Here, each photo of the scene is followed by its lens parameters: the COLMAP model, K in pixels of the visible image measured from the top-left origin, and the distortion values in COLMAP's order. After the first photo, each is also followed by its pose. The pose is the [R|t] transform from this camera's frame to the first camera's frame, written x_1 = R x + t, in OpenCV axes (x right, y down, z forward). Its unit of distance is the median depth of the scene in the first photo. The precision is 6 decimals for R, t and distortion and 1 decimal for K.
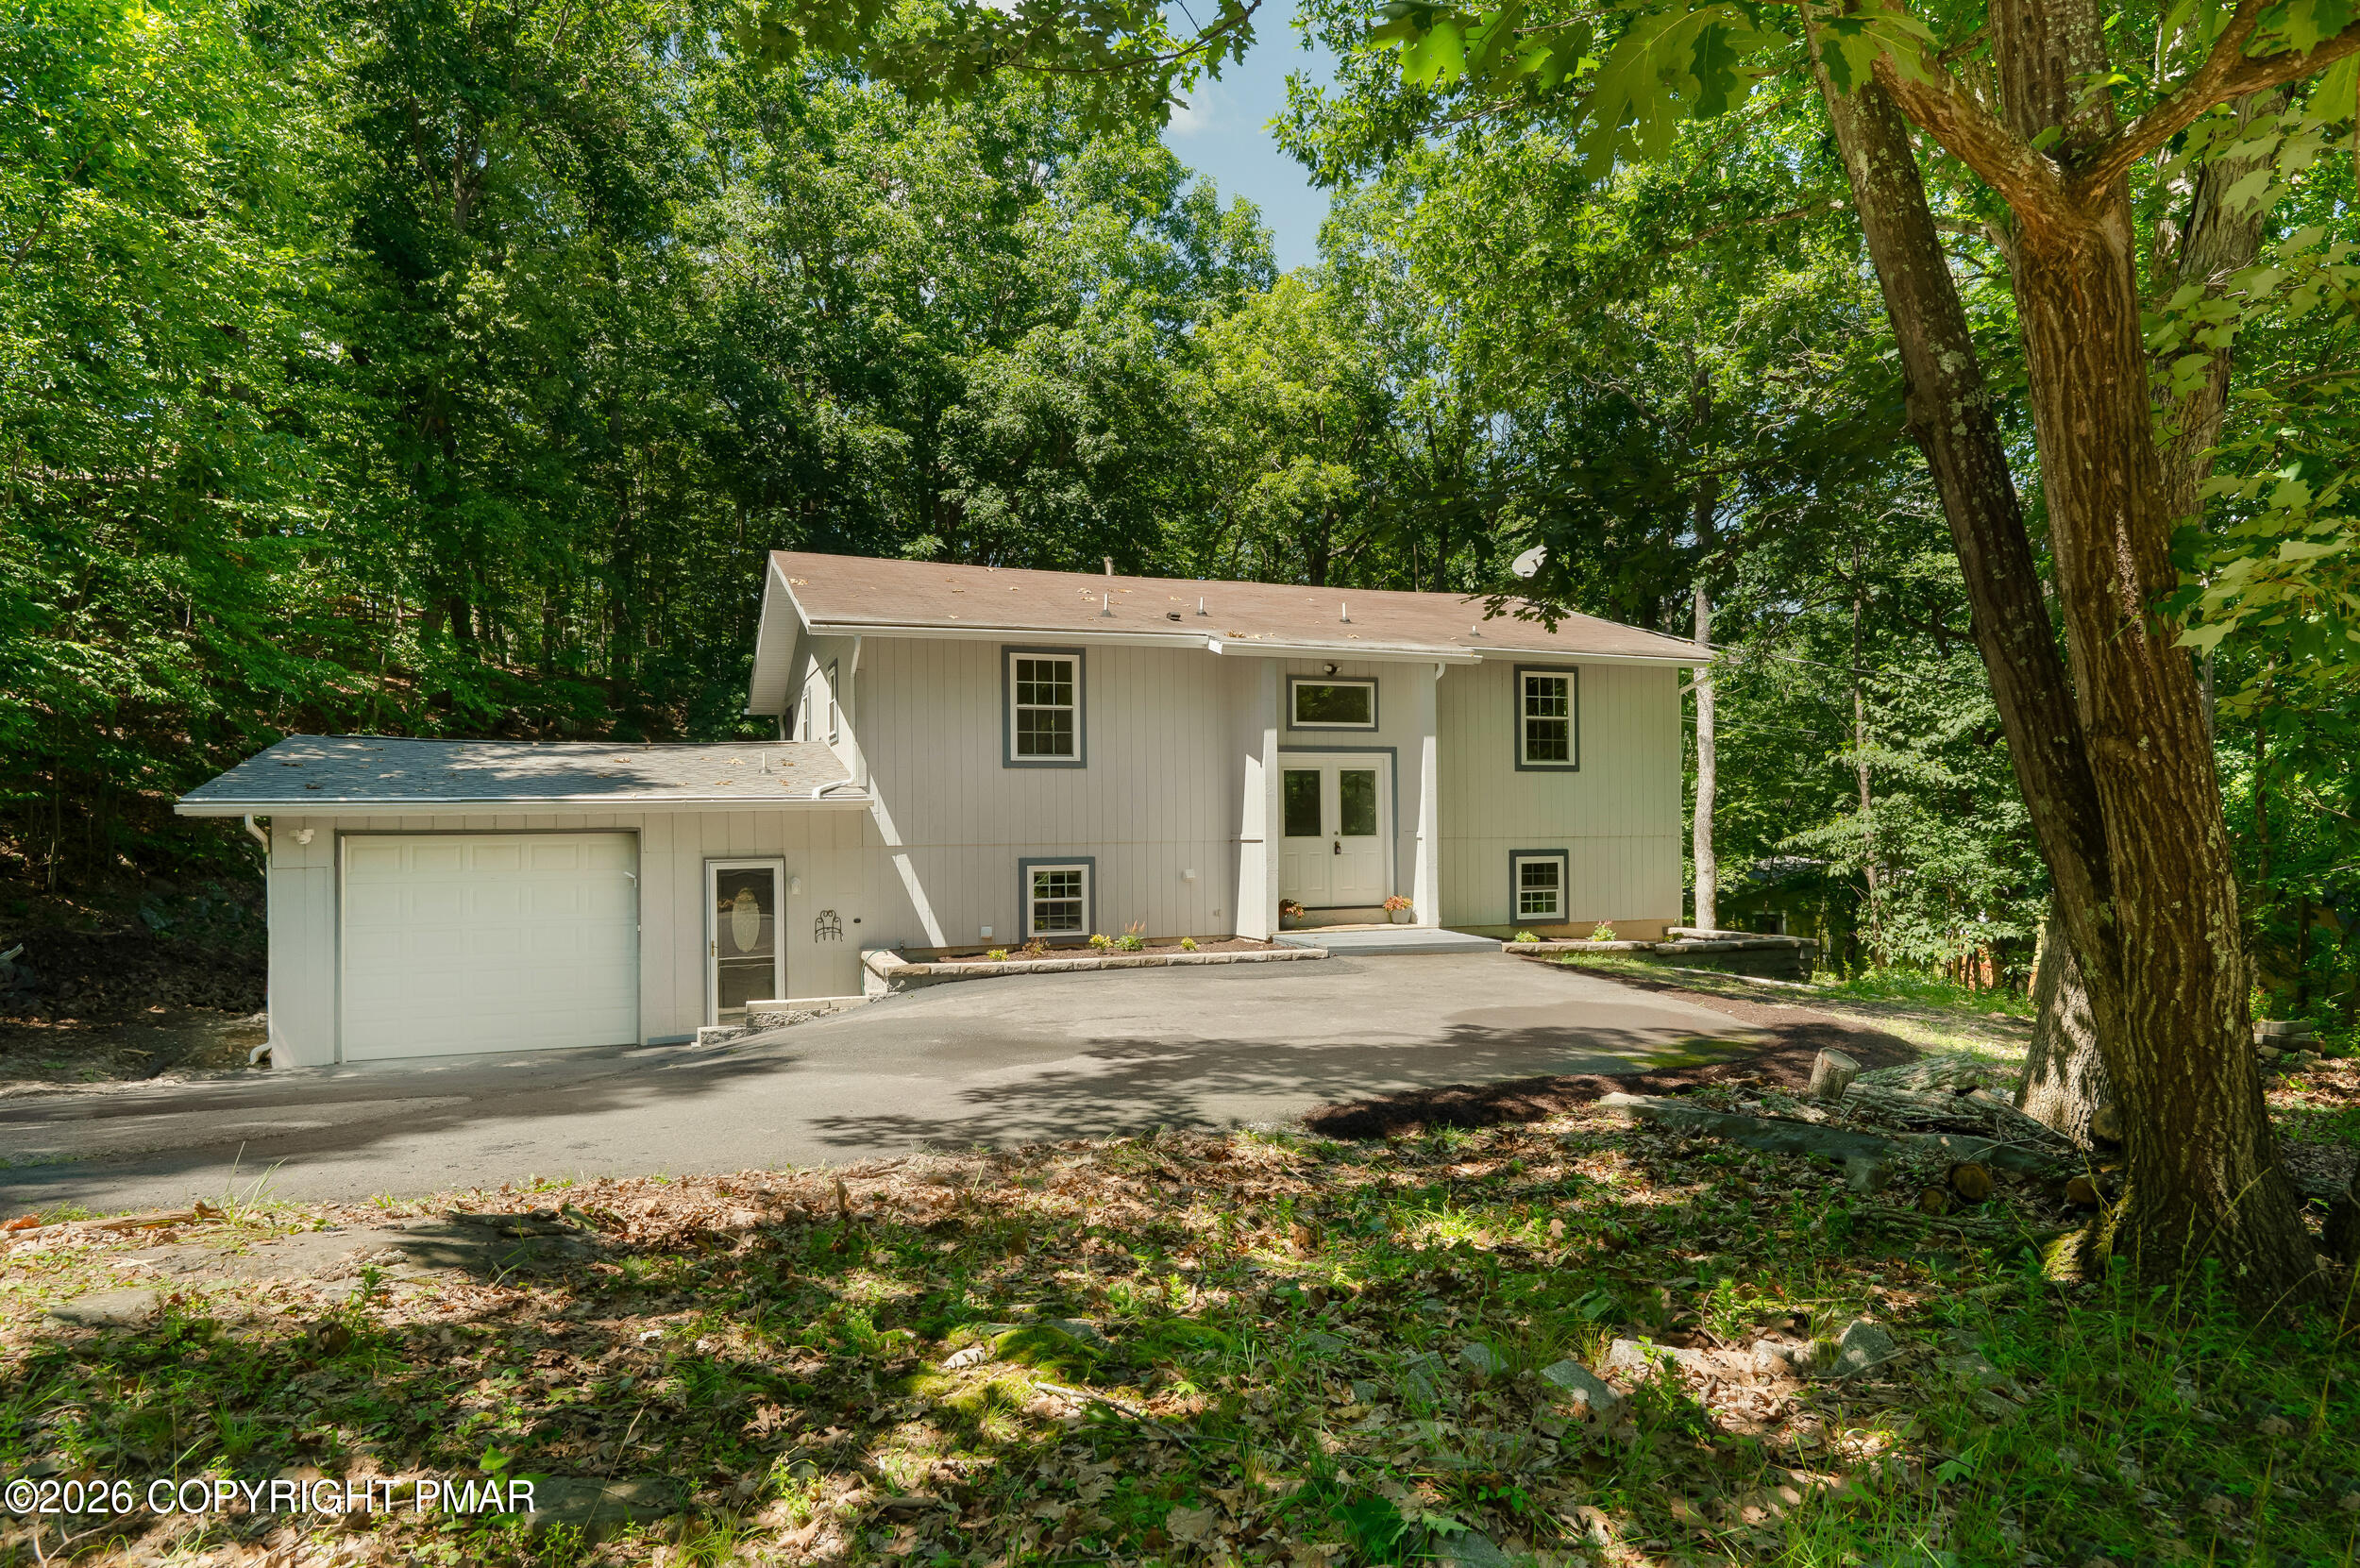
lens RADIAL K [[1502.1, 0, 1180.0], [0, 1502.1, 784.0], [0, 0, 1]] dist [0.007539, 0.000138]
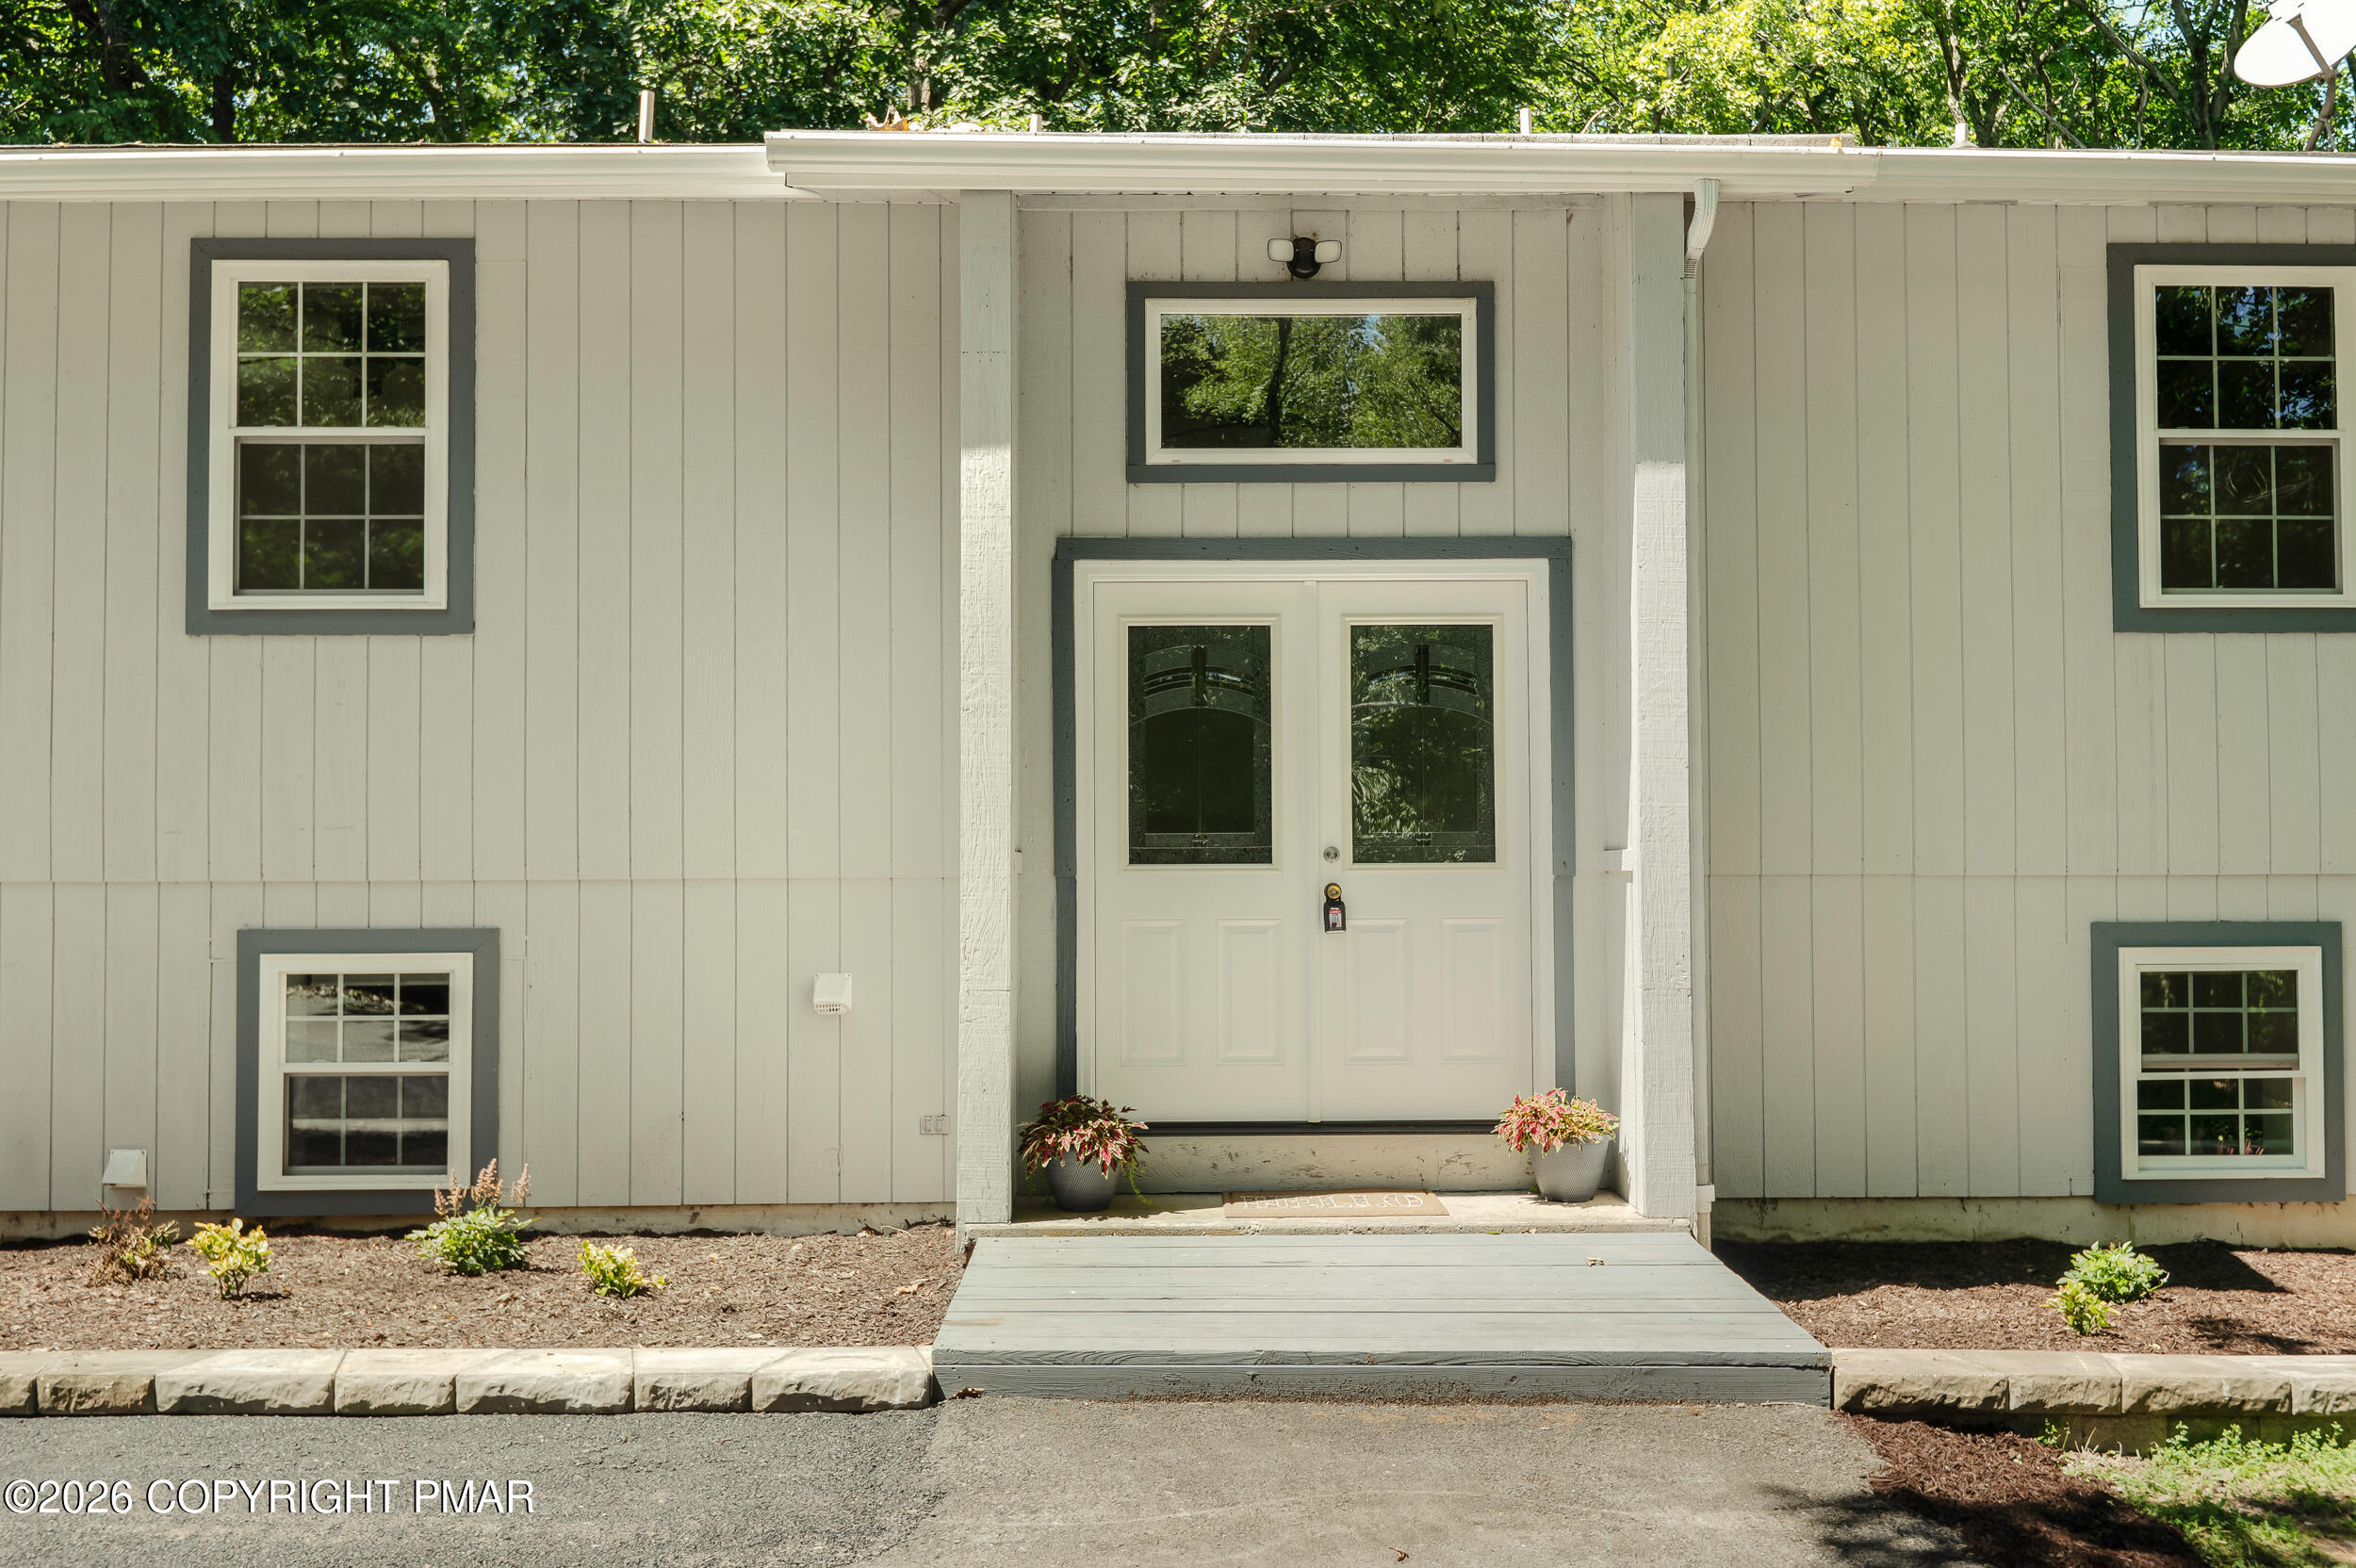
lens RADIAL K [[2086.6, 0, 1200.9], [0, 2086.6, 783.5], [0, 0, 1]] dist [0.008807, -0.017192]
pose [[0.940992, -0.006399, -0.338368, 0.218061], [0.004004, 0.999962, -0.007775, 0.023626], [0.338405, 0.005961, 0.940982, 0.655234]]
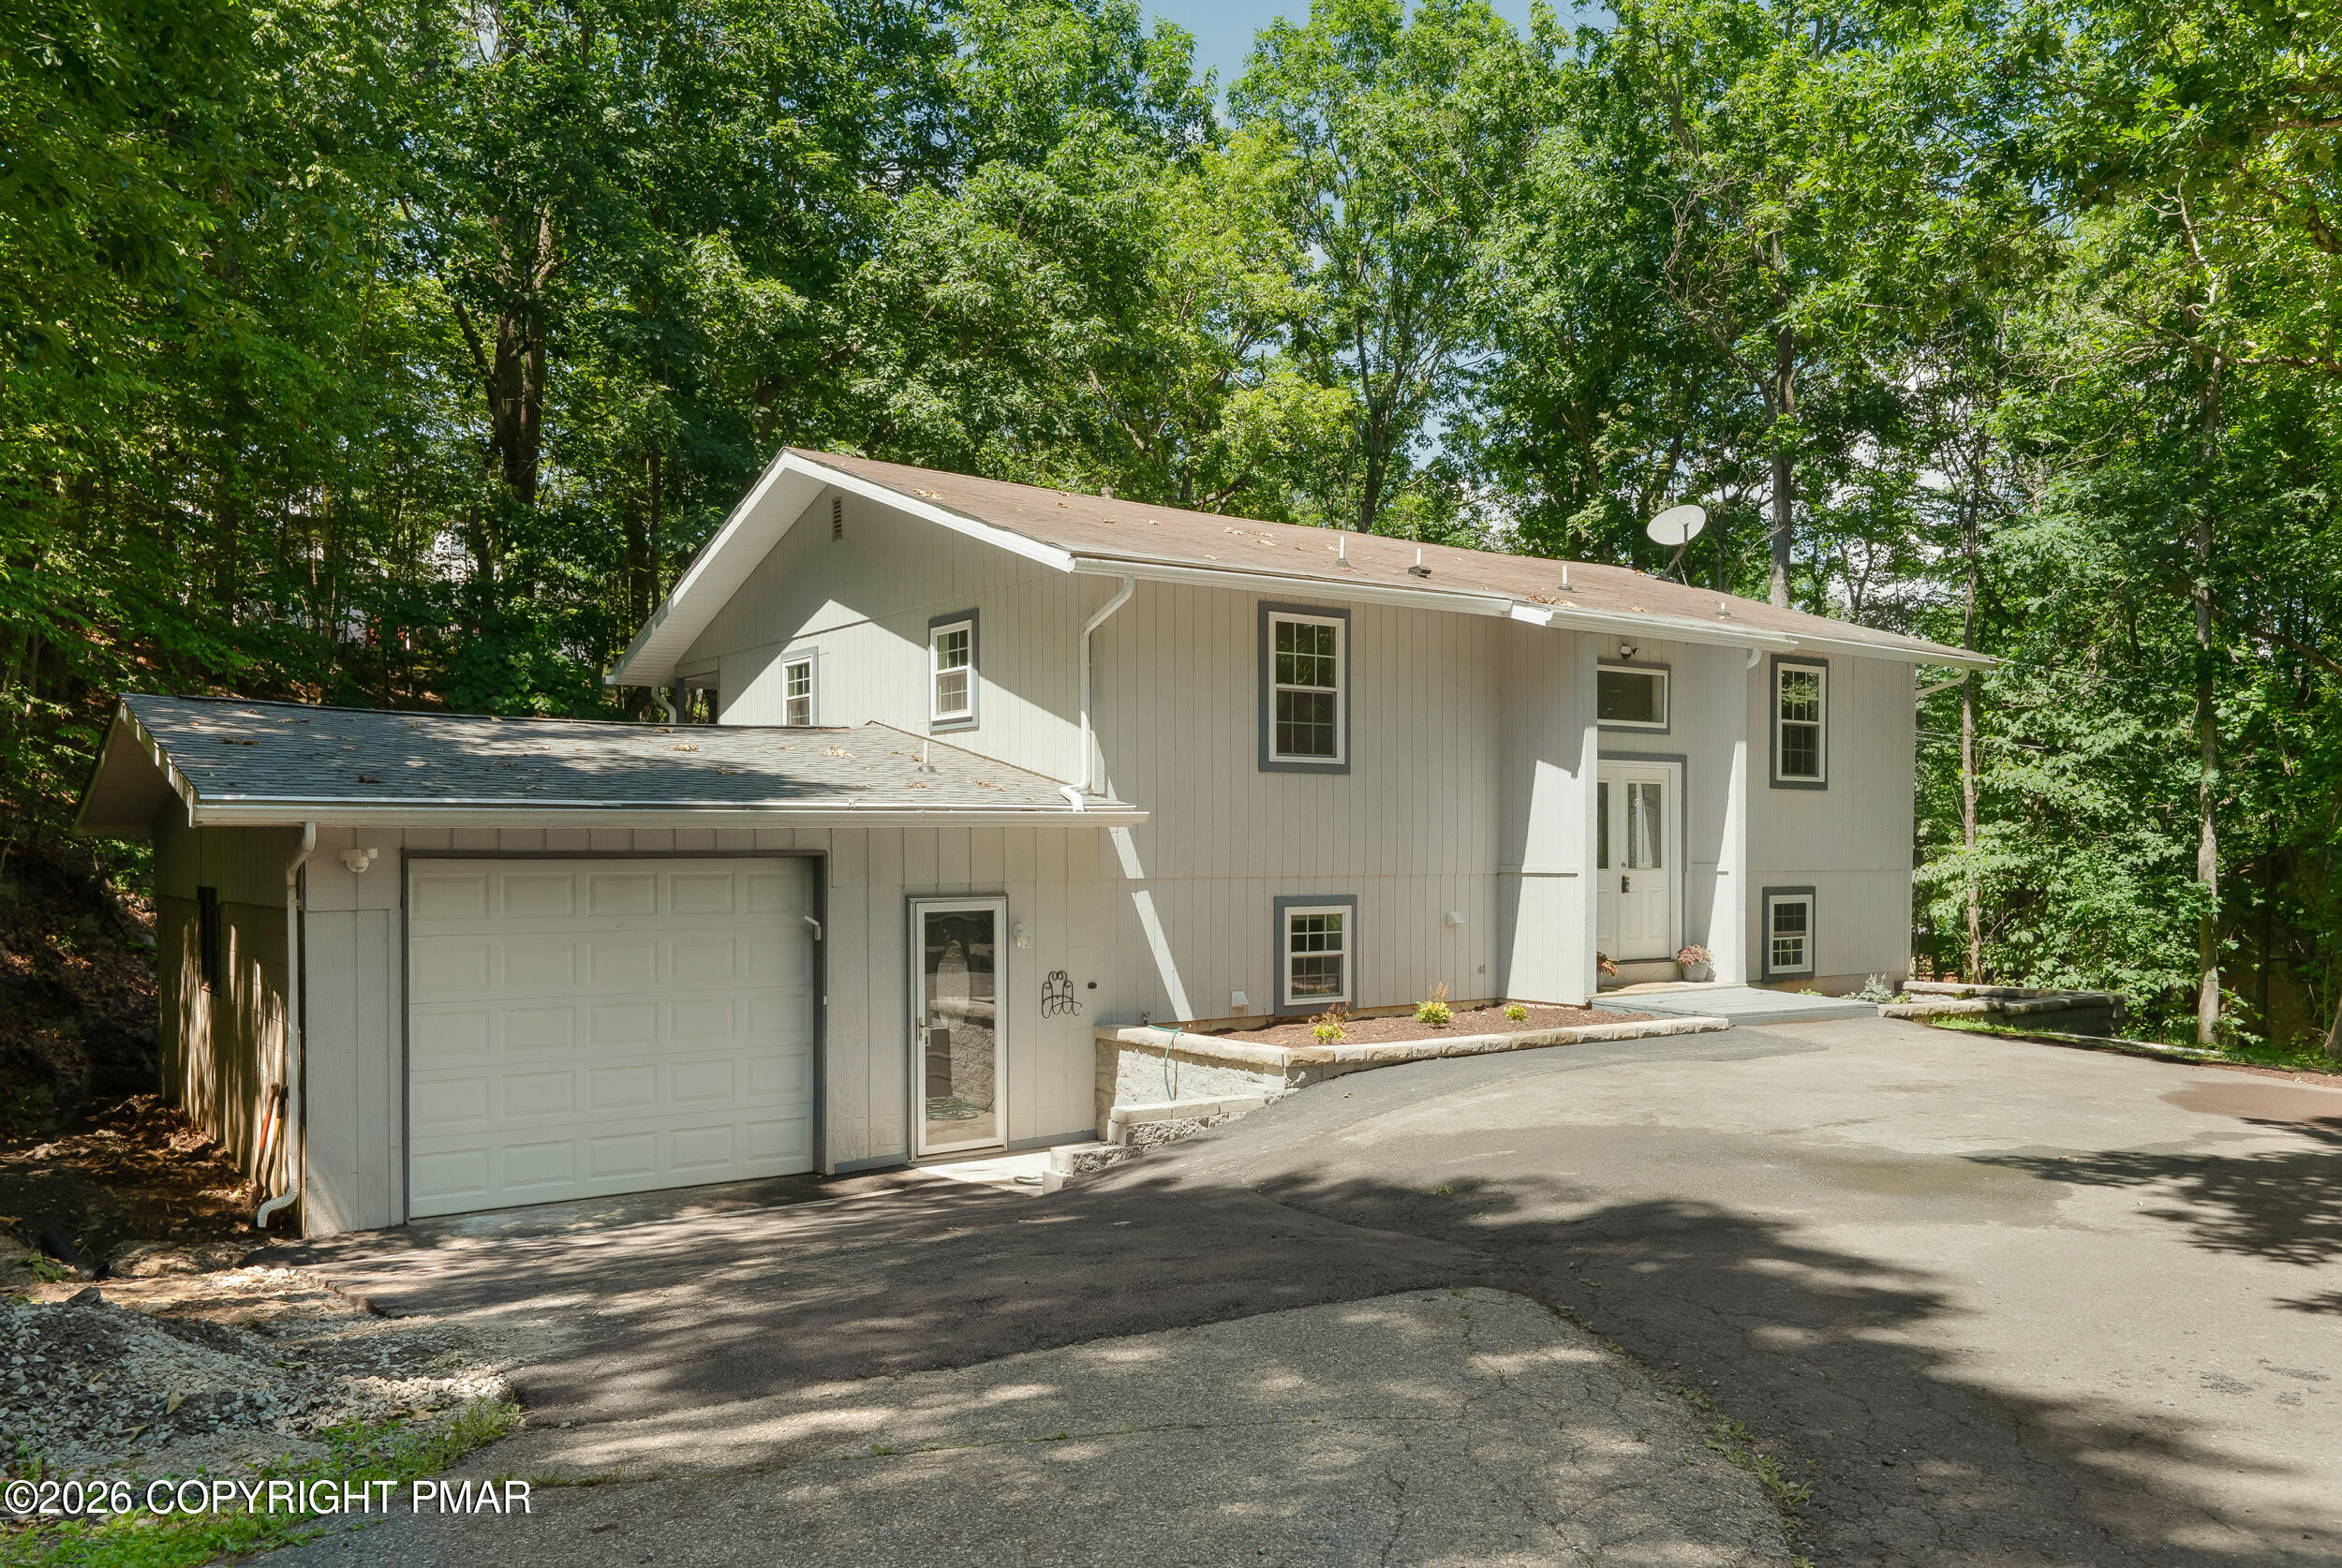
lens RADIAL K [[1882.8, 0, 1156.3], [0, 1882.8, 833.5], [0, 0, 1]] dist [0.002391, -0.002169]
pose [[0.962570, 0.012386, 0.270751, -0.401713], [-0.018170, 0.999657, 0.018864, 0.002953], [-0.270424, -0.023078, 0.962465, 0.141258]]
